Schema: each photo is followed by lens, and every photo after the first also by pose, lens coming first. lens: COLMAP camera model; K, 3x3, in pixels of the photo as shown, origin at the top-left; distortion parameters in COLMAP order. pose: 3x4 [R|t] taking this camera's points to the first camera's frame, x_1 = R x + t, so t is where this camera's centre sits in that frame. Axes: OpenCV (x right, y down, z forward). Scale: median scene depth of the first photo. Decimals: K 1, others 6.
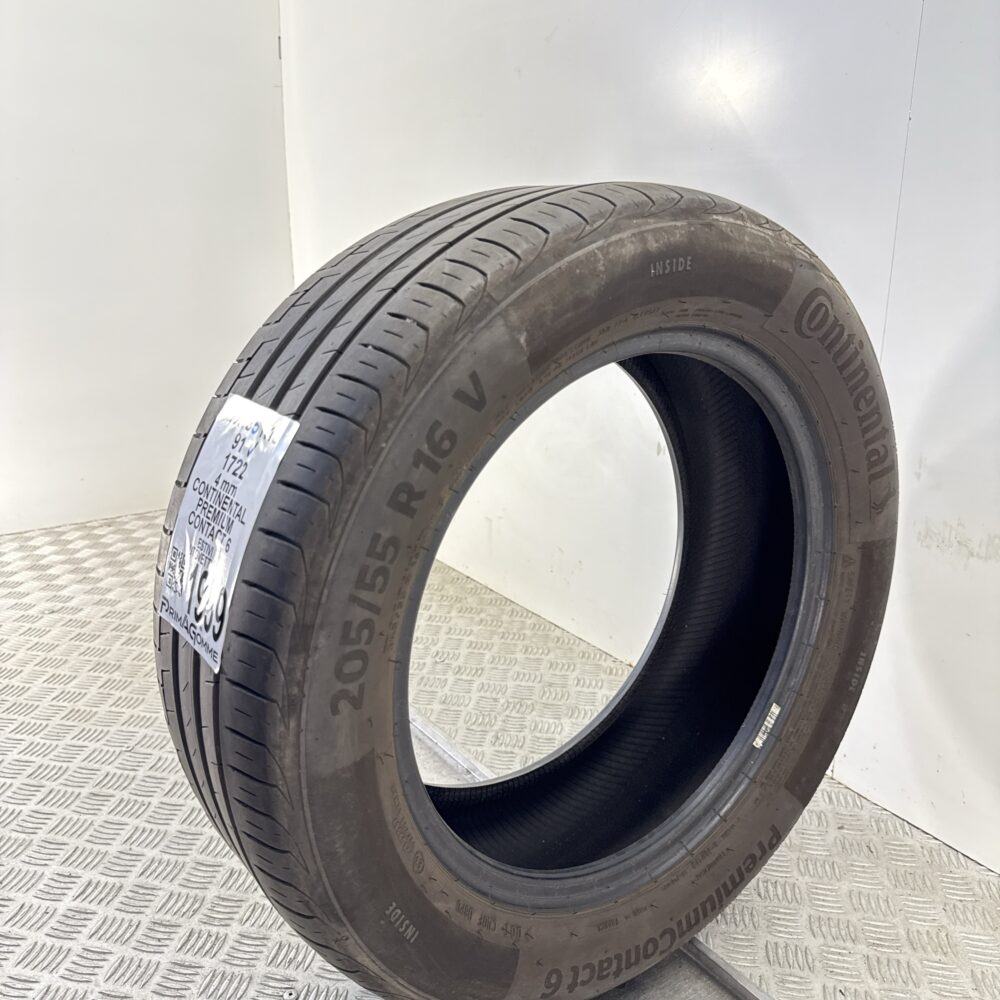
lens RADIAL K [[980.4, 0, 516.4], [0, 980.4, 498.8], [0, 0, 1]] dist [0.096896, -0.401343]
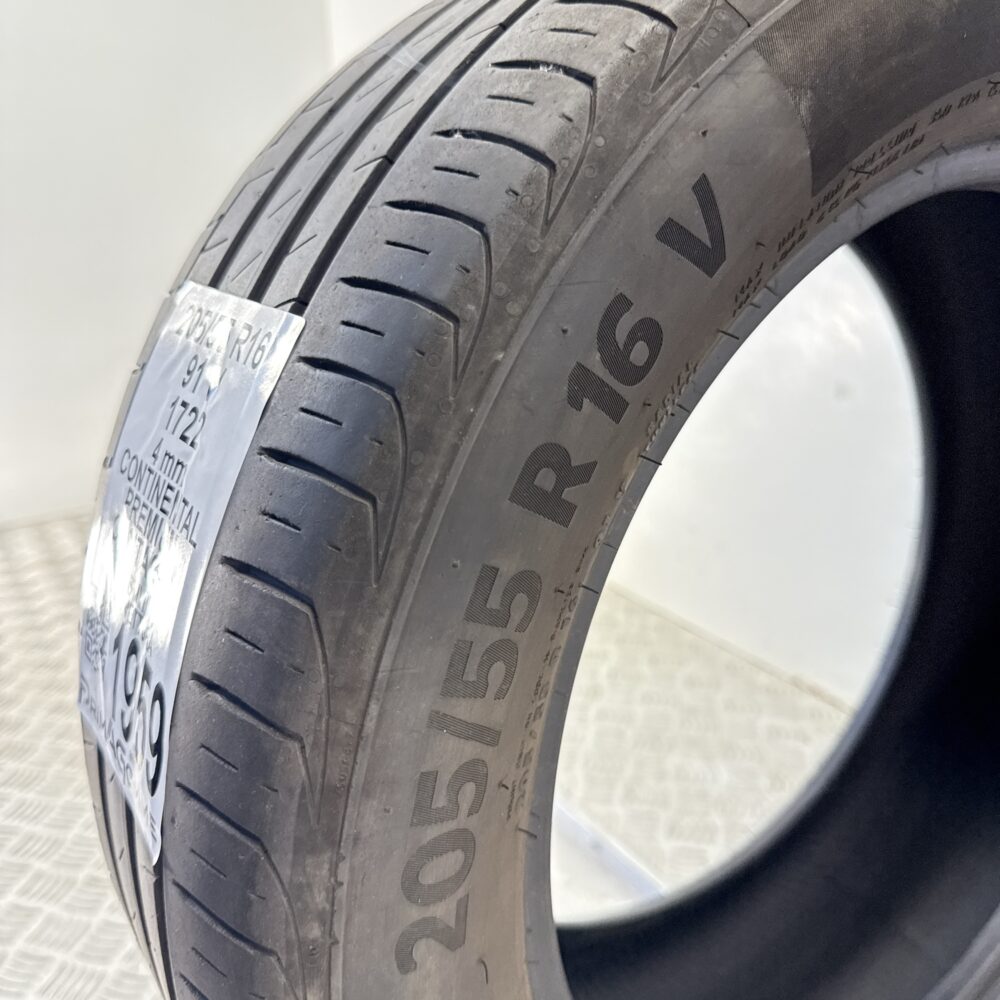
lens RADIAL K [[980.4, 0, 516.4], [0, 980.4, 498.8], [0, 0, 1]] dist [0.096896, -0.401343]
pose [[0.997189, -0.026941, -0.069919, -0.097926], [0.029461, 0.998944, 0.035268, -0.008278], [0.068895, -0.037229, 0.996929, 0.568675]]
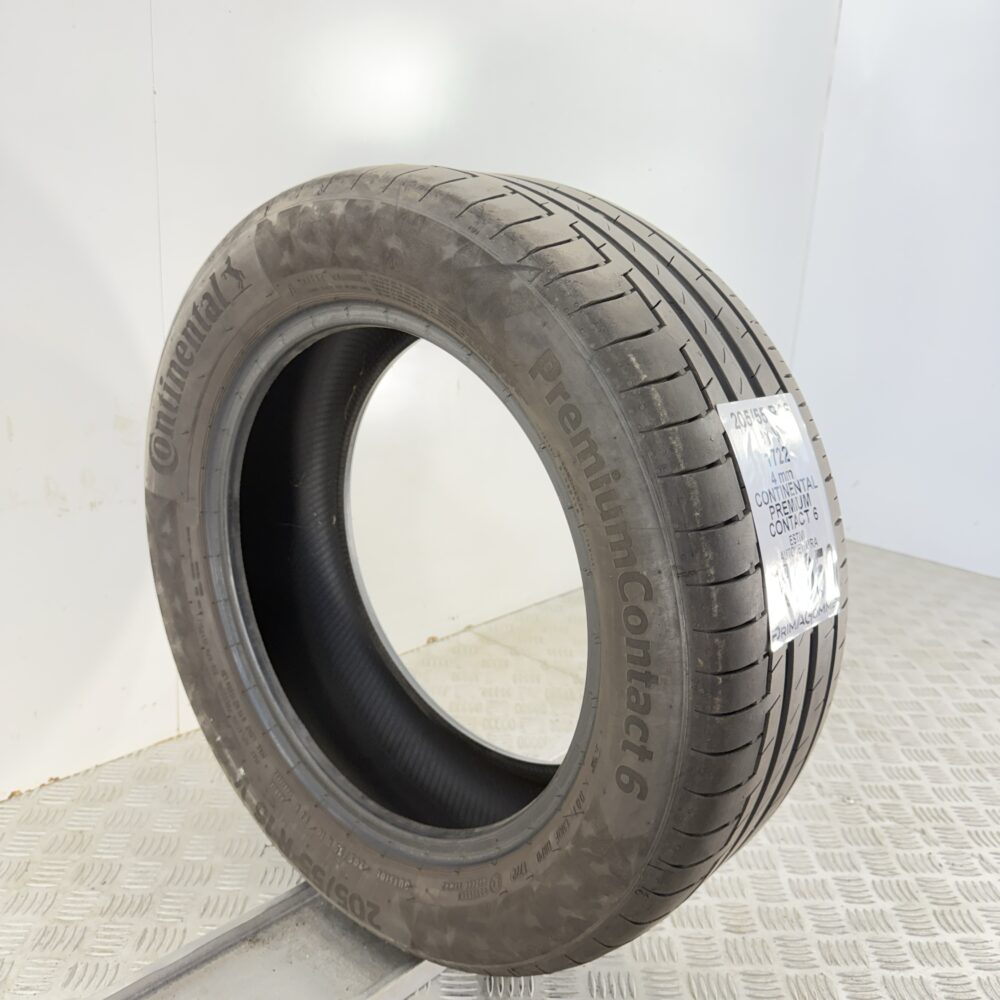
lens RADIAL K [[957.0, 0, 518.7], [0, 957.0, 504.6], [0, 0, 1]] dist [0.087680, -0.214847]
pose [[-0.202653, -0.300914, 0.931870, -1.288240], [0.217521, 0.914009, 0.342450, -0.426065], [-0.954786, 0.272100, -0.119772, 1.504881]]
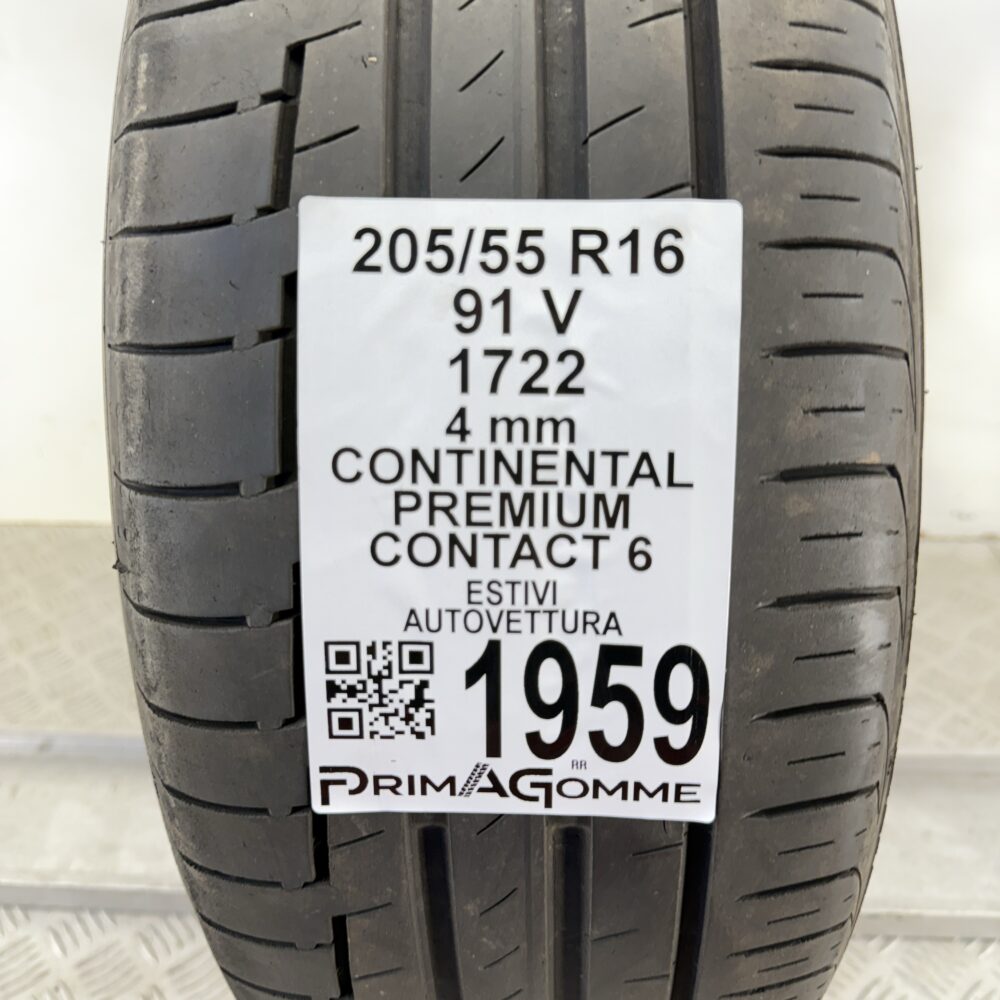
lens RADIAL K [[957.0, 0, 518.7], [0, 957.0, 504.6], [0, 0, 1]] dist [0.087680, -0.214847]
pose [[0.629385, -0.421723, 0.652706, -0.594711], [0.246754, 0.904920, 0.346745, -0.125130], [-0.736877, -0.057178, 0.673605, 0.800663]]
